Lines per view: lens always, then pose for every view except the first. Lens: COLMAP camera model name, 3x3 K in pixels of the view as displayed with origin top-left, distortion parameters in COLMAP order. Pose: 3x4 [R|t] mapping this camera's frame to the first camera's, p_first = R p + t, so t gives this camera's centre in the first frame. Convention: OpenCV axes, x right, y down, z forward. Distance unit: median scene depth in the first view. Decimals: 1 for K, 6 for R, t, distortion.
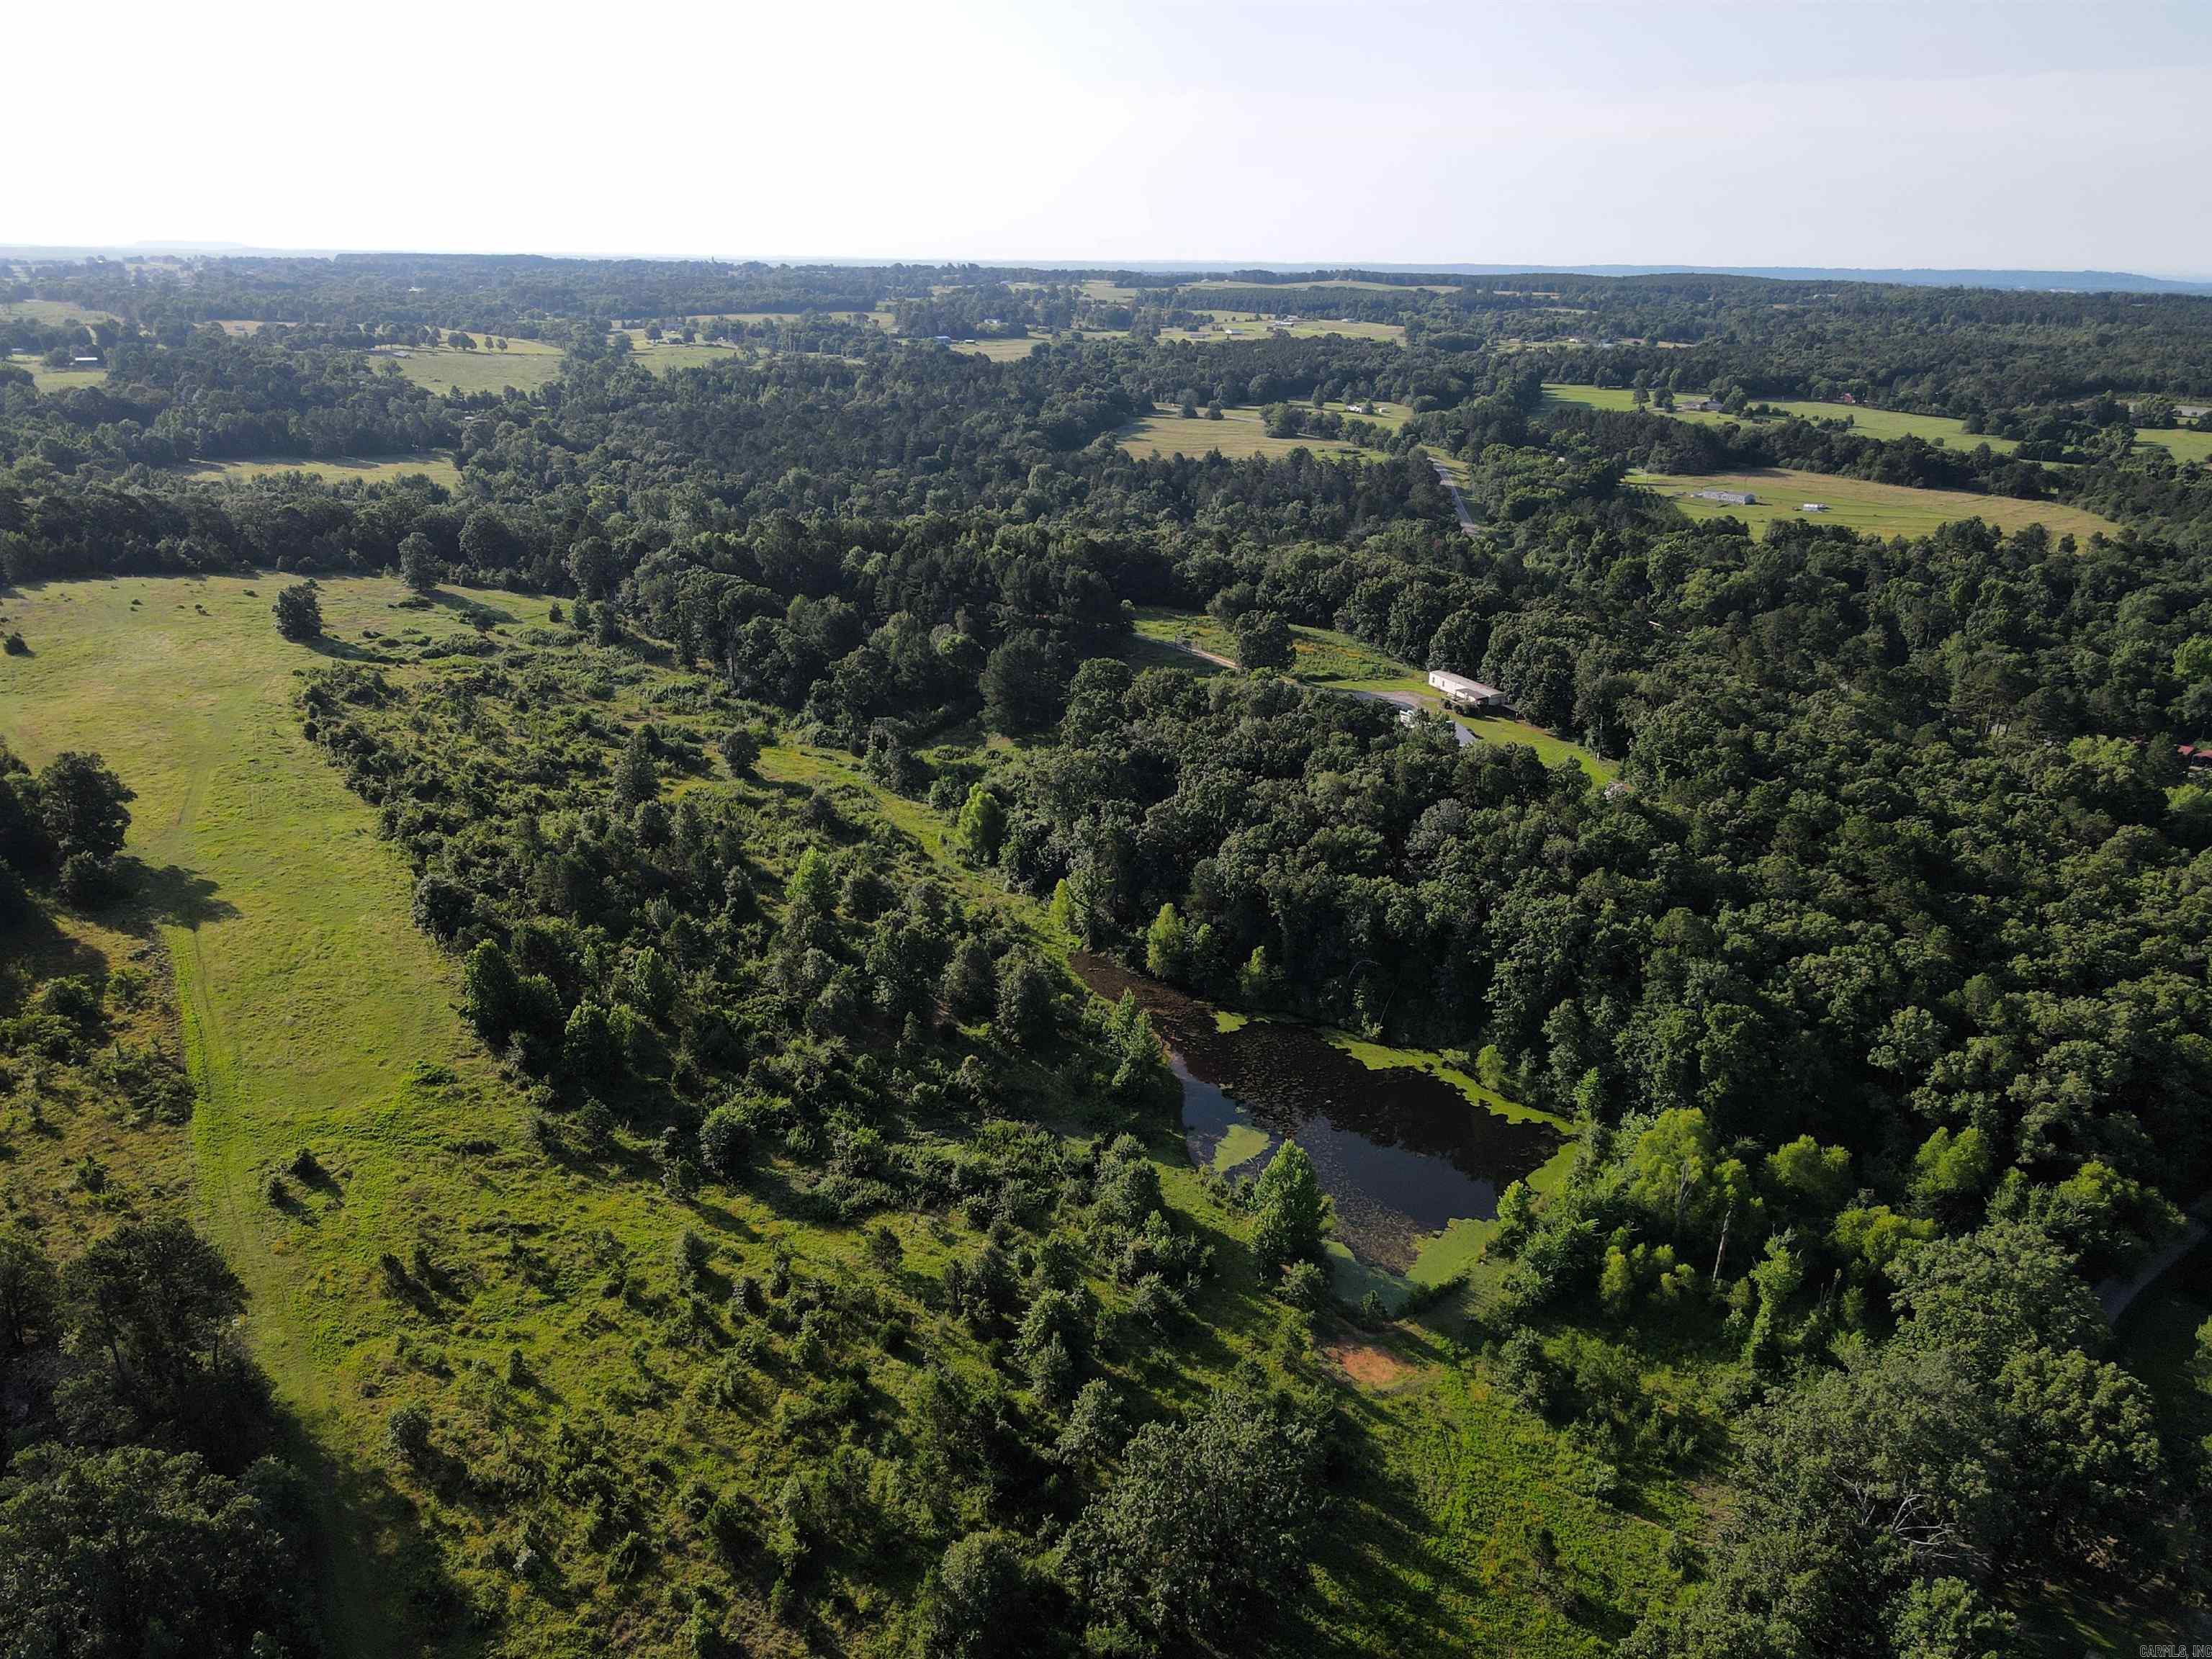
lens RADIAL K [[1599.6, 0, 1107.4], [0, 1599.6, 823.4], [0, 0, 1]] dist [0.001804, 0.021612]
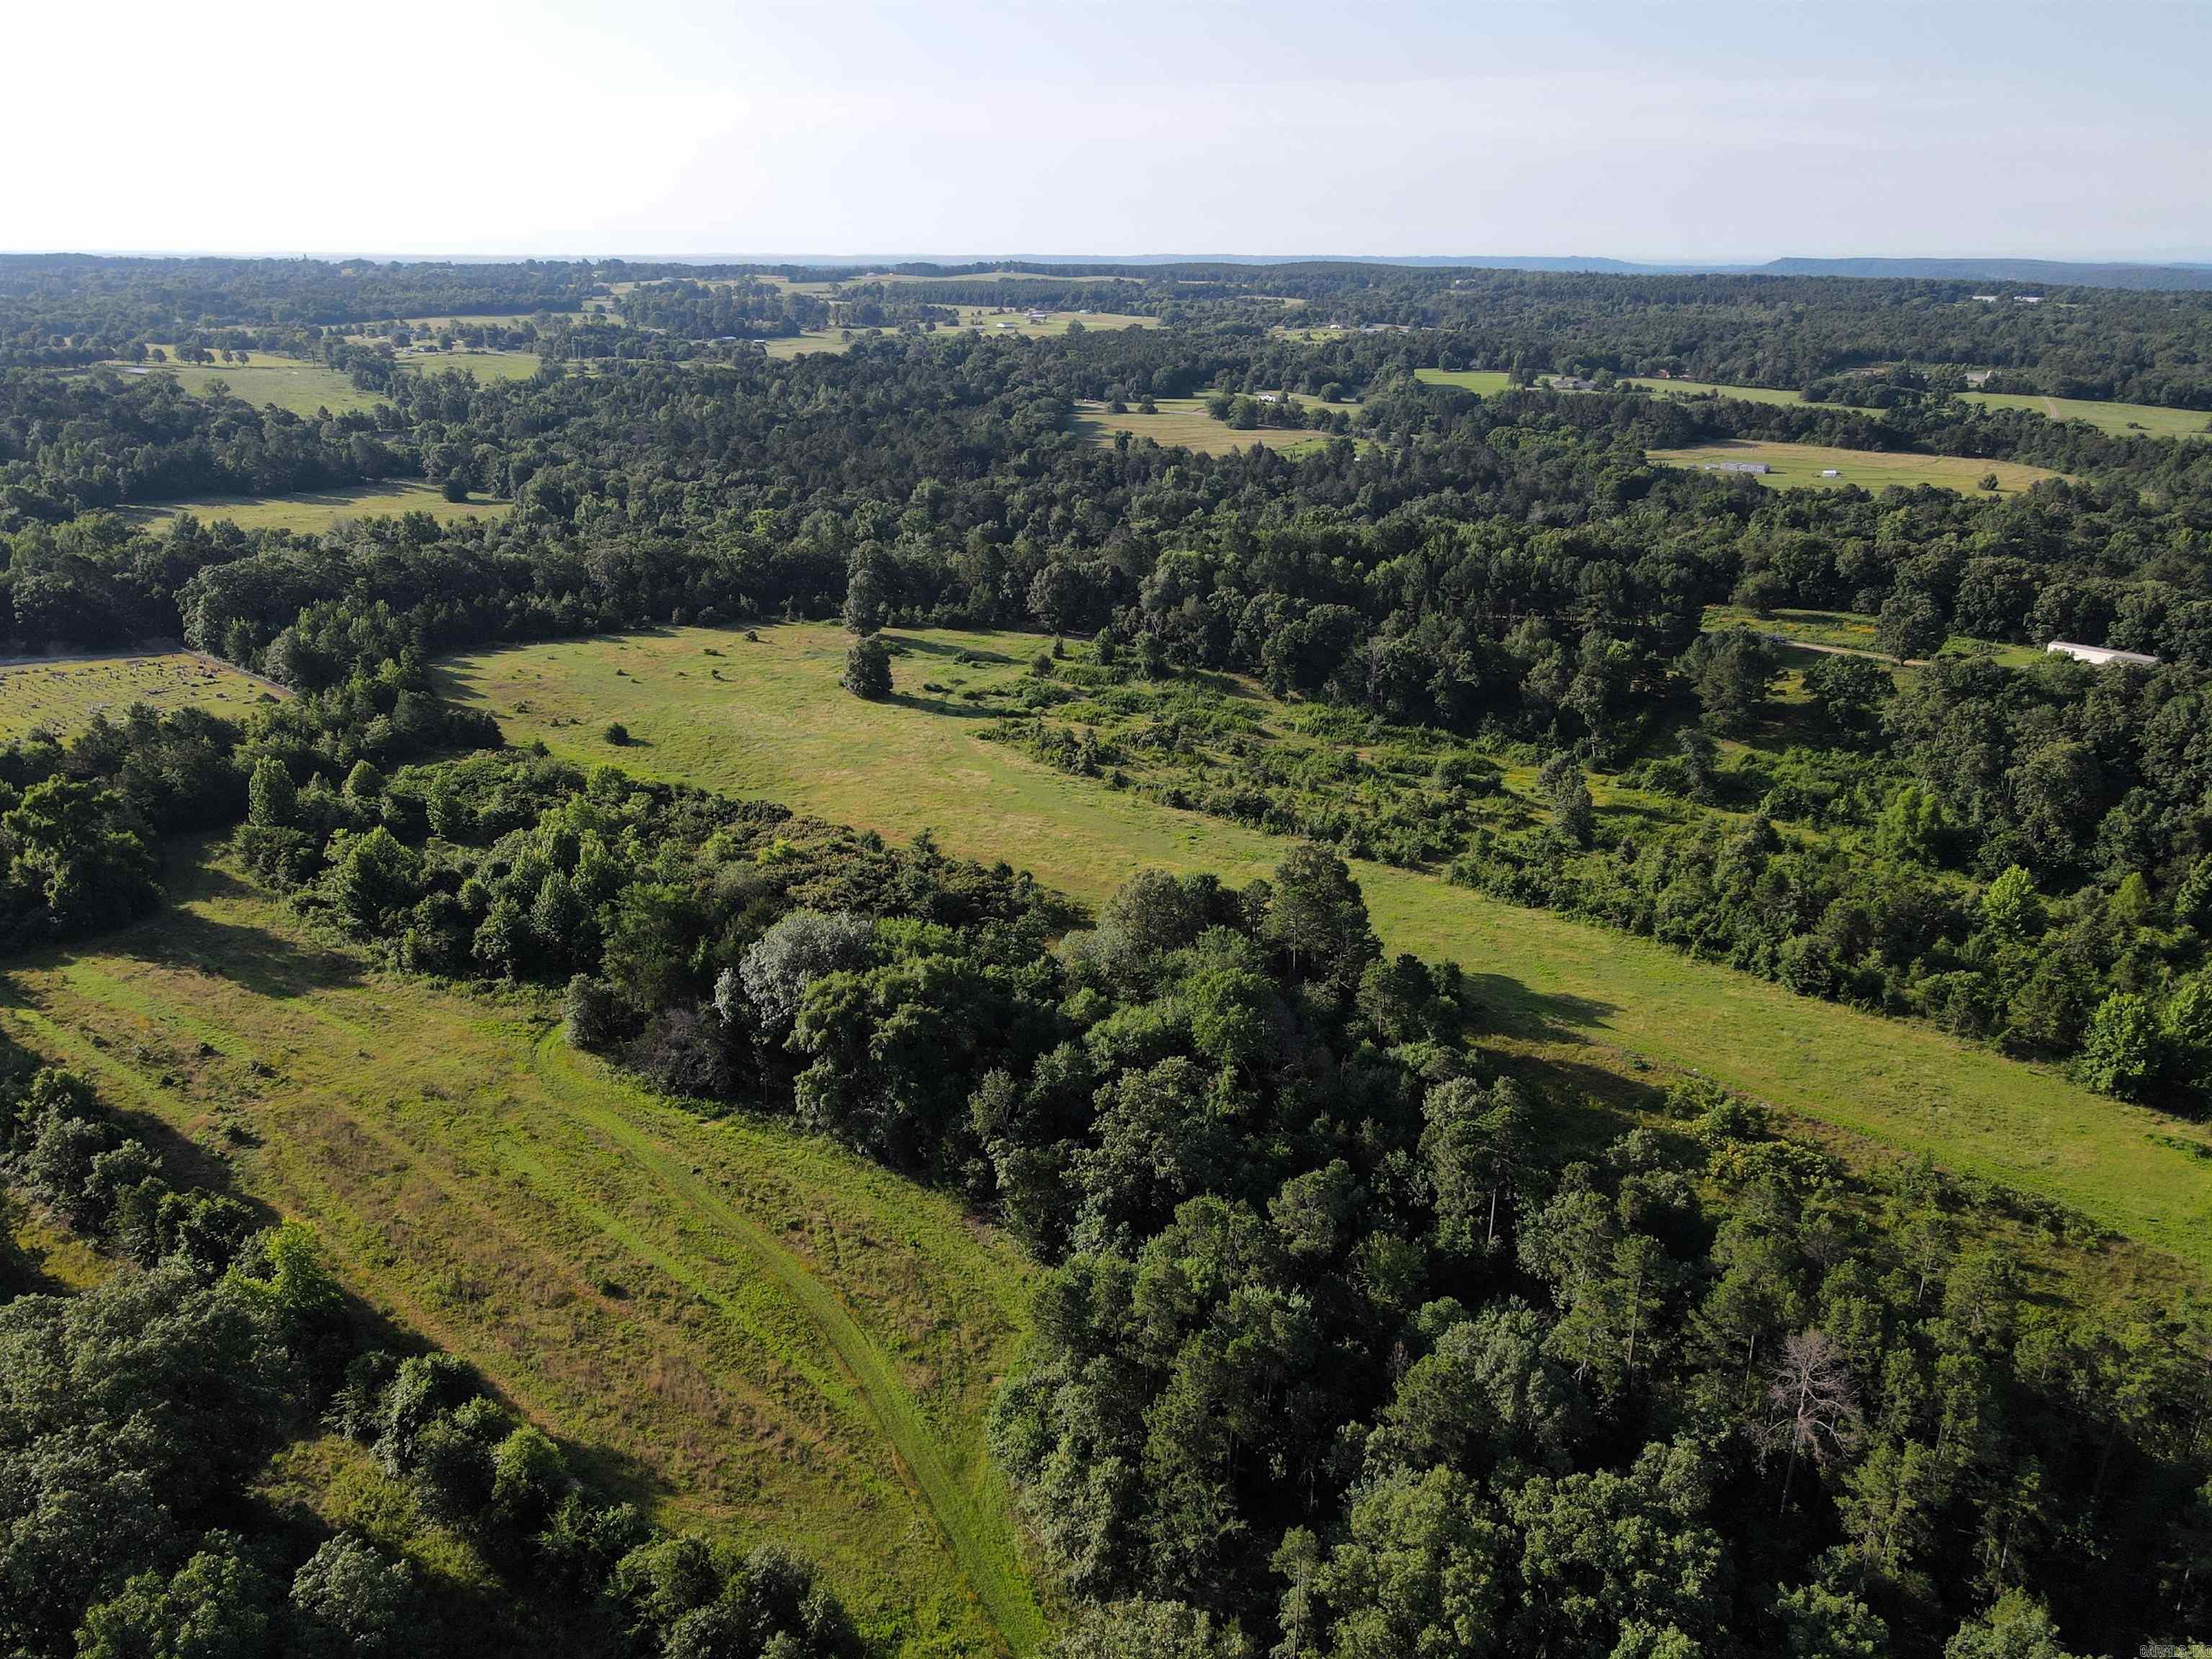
lens RADIAL K [[1599.6, 0, 1108.1], [0, 1599.6, 831.0], [0, 0, 1]] dist [0.001804, 0.021612]
pose [[0.963590, -0.100952, 0.247594, -0.261647], [0.098789, 0.994883, 0.021175, -0.021787], [-0.248465, 0.004055, 0.968632, 0.054960]]
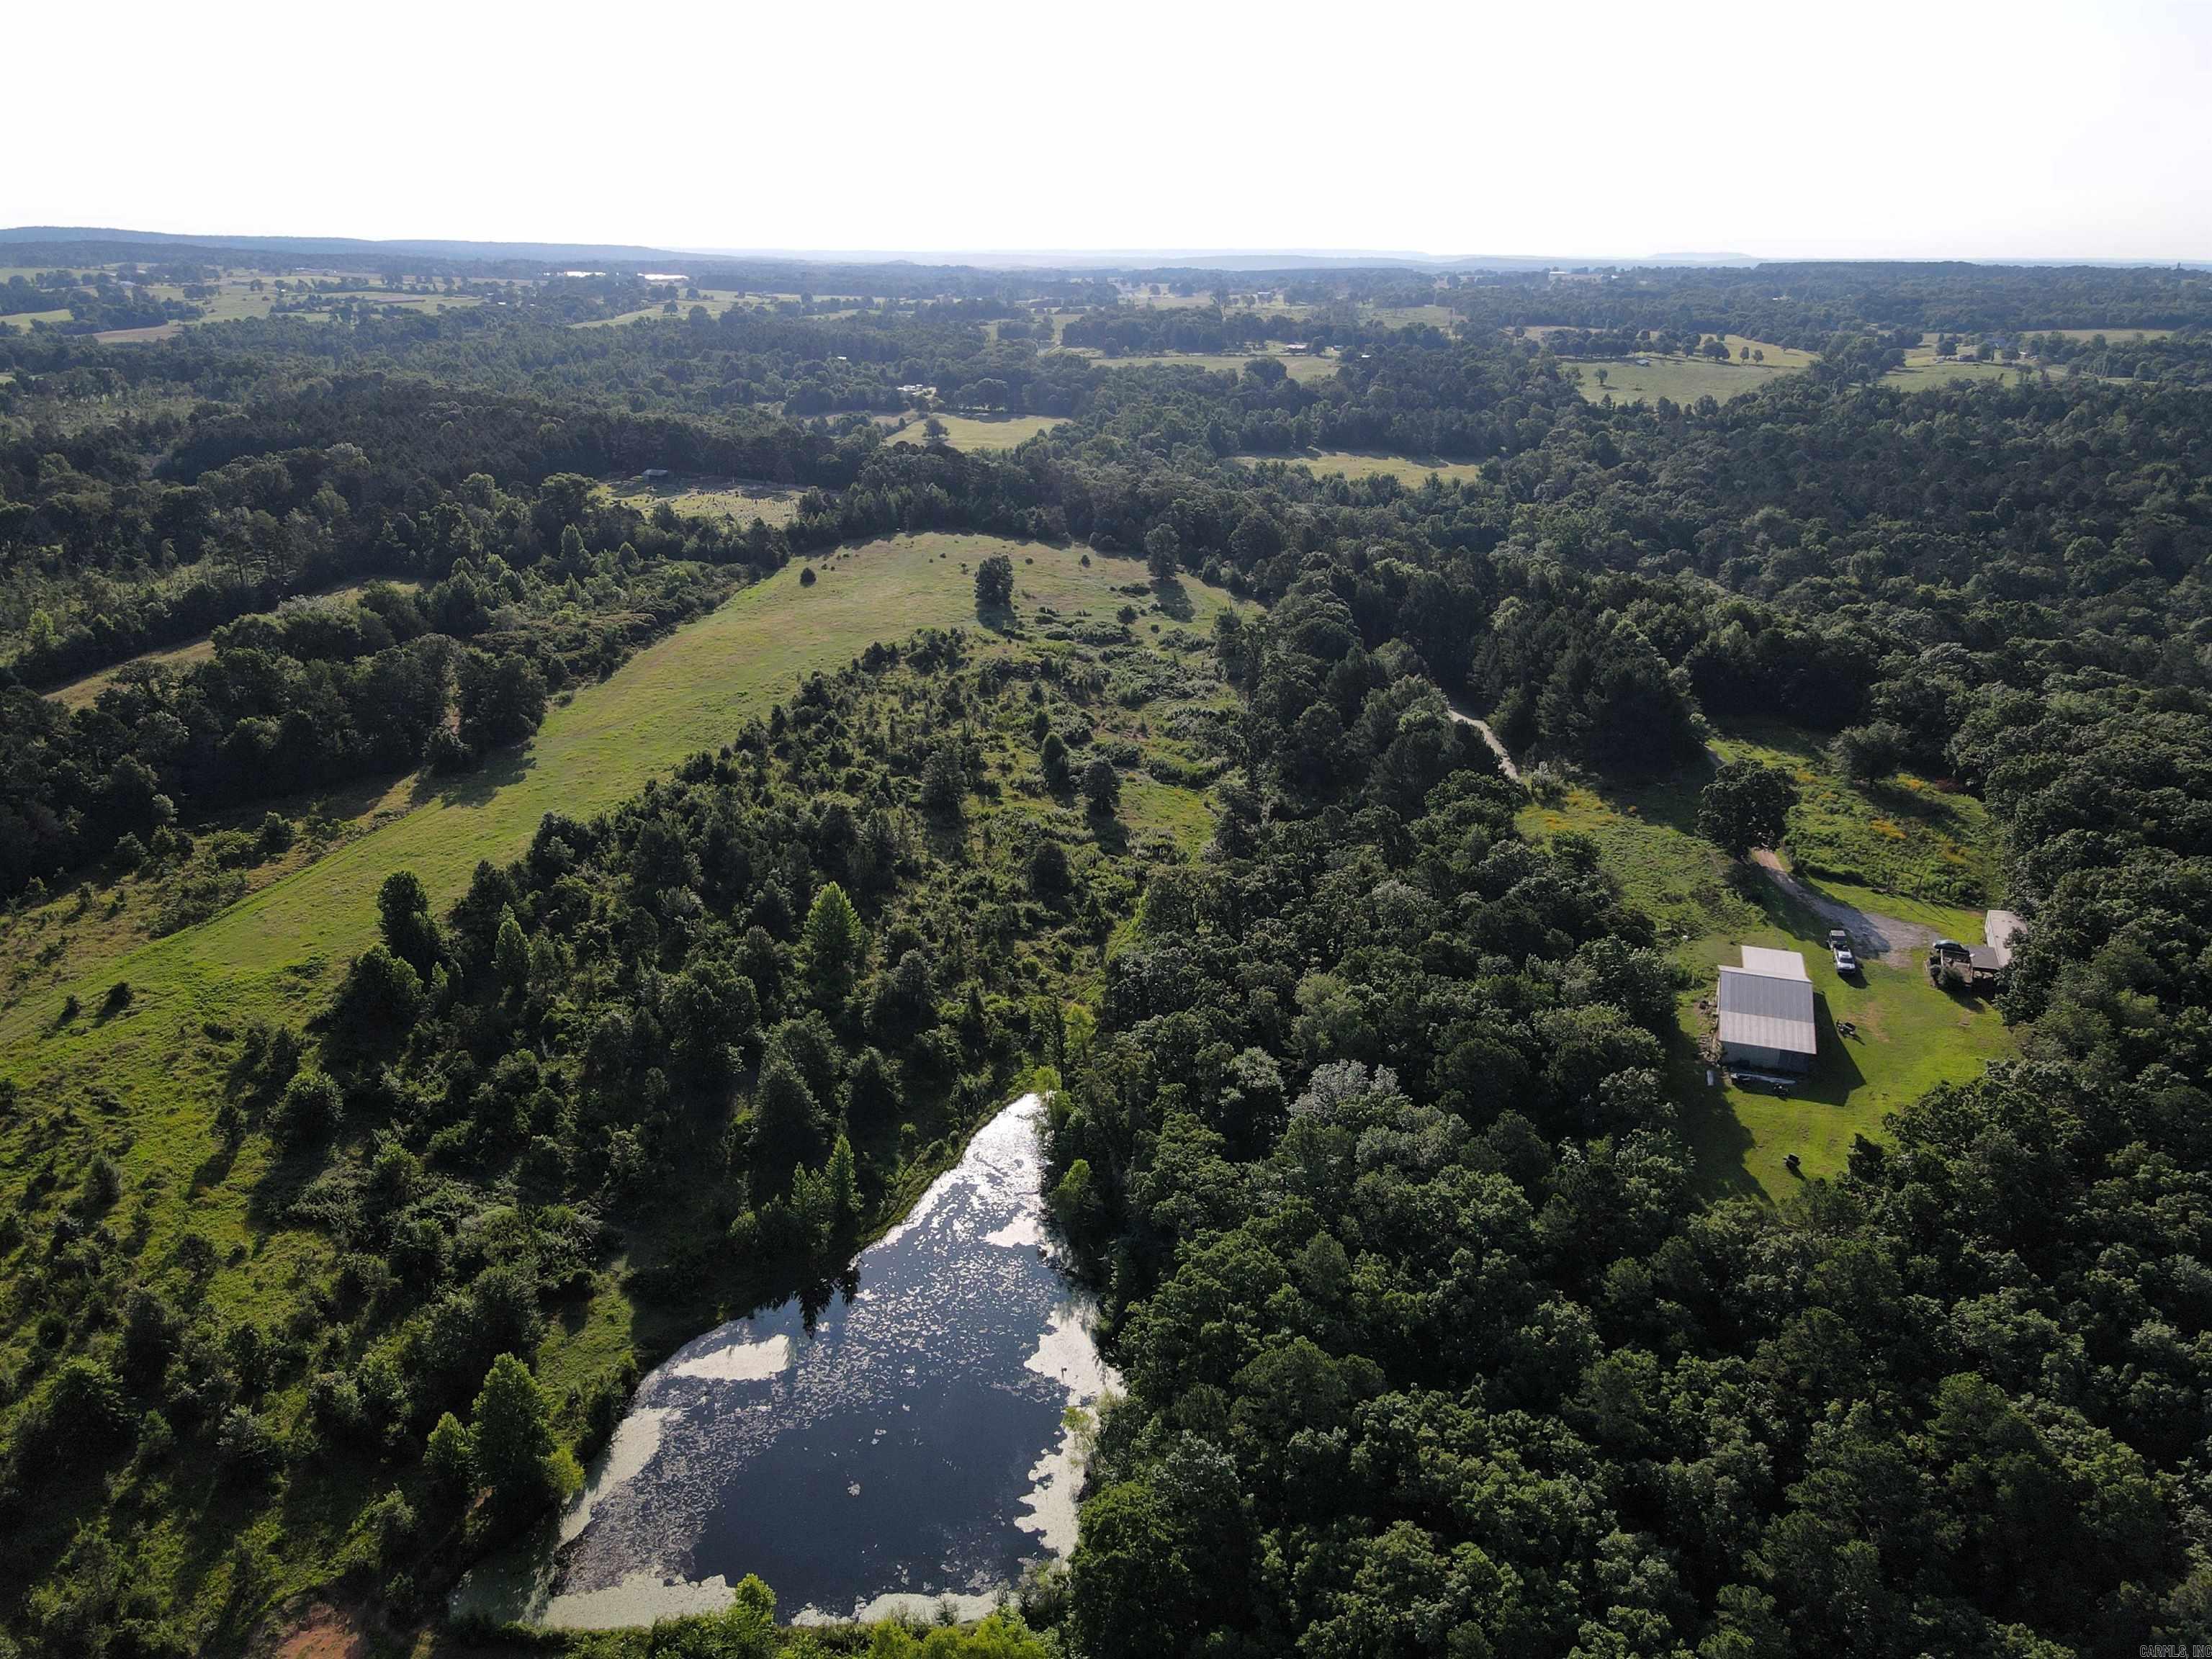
lens RADIAL K [[1599.6, 0, 1101.9], [0, 1599.6, 832.2], [0, 0, 1]] dist [0.001804, 0.021612]
pose [[0.669618, 0.243891, -0.701519, 0.160893], [-0.243965, 0.964363, 0.102400, -0.041310], [0.701493, 0.102577, 0.705255, 0.121605]]
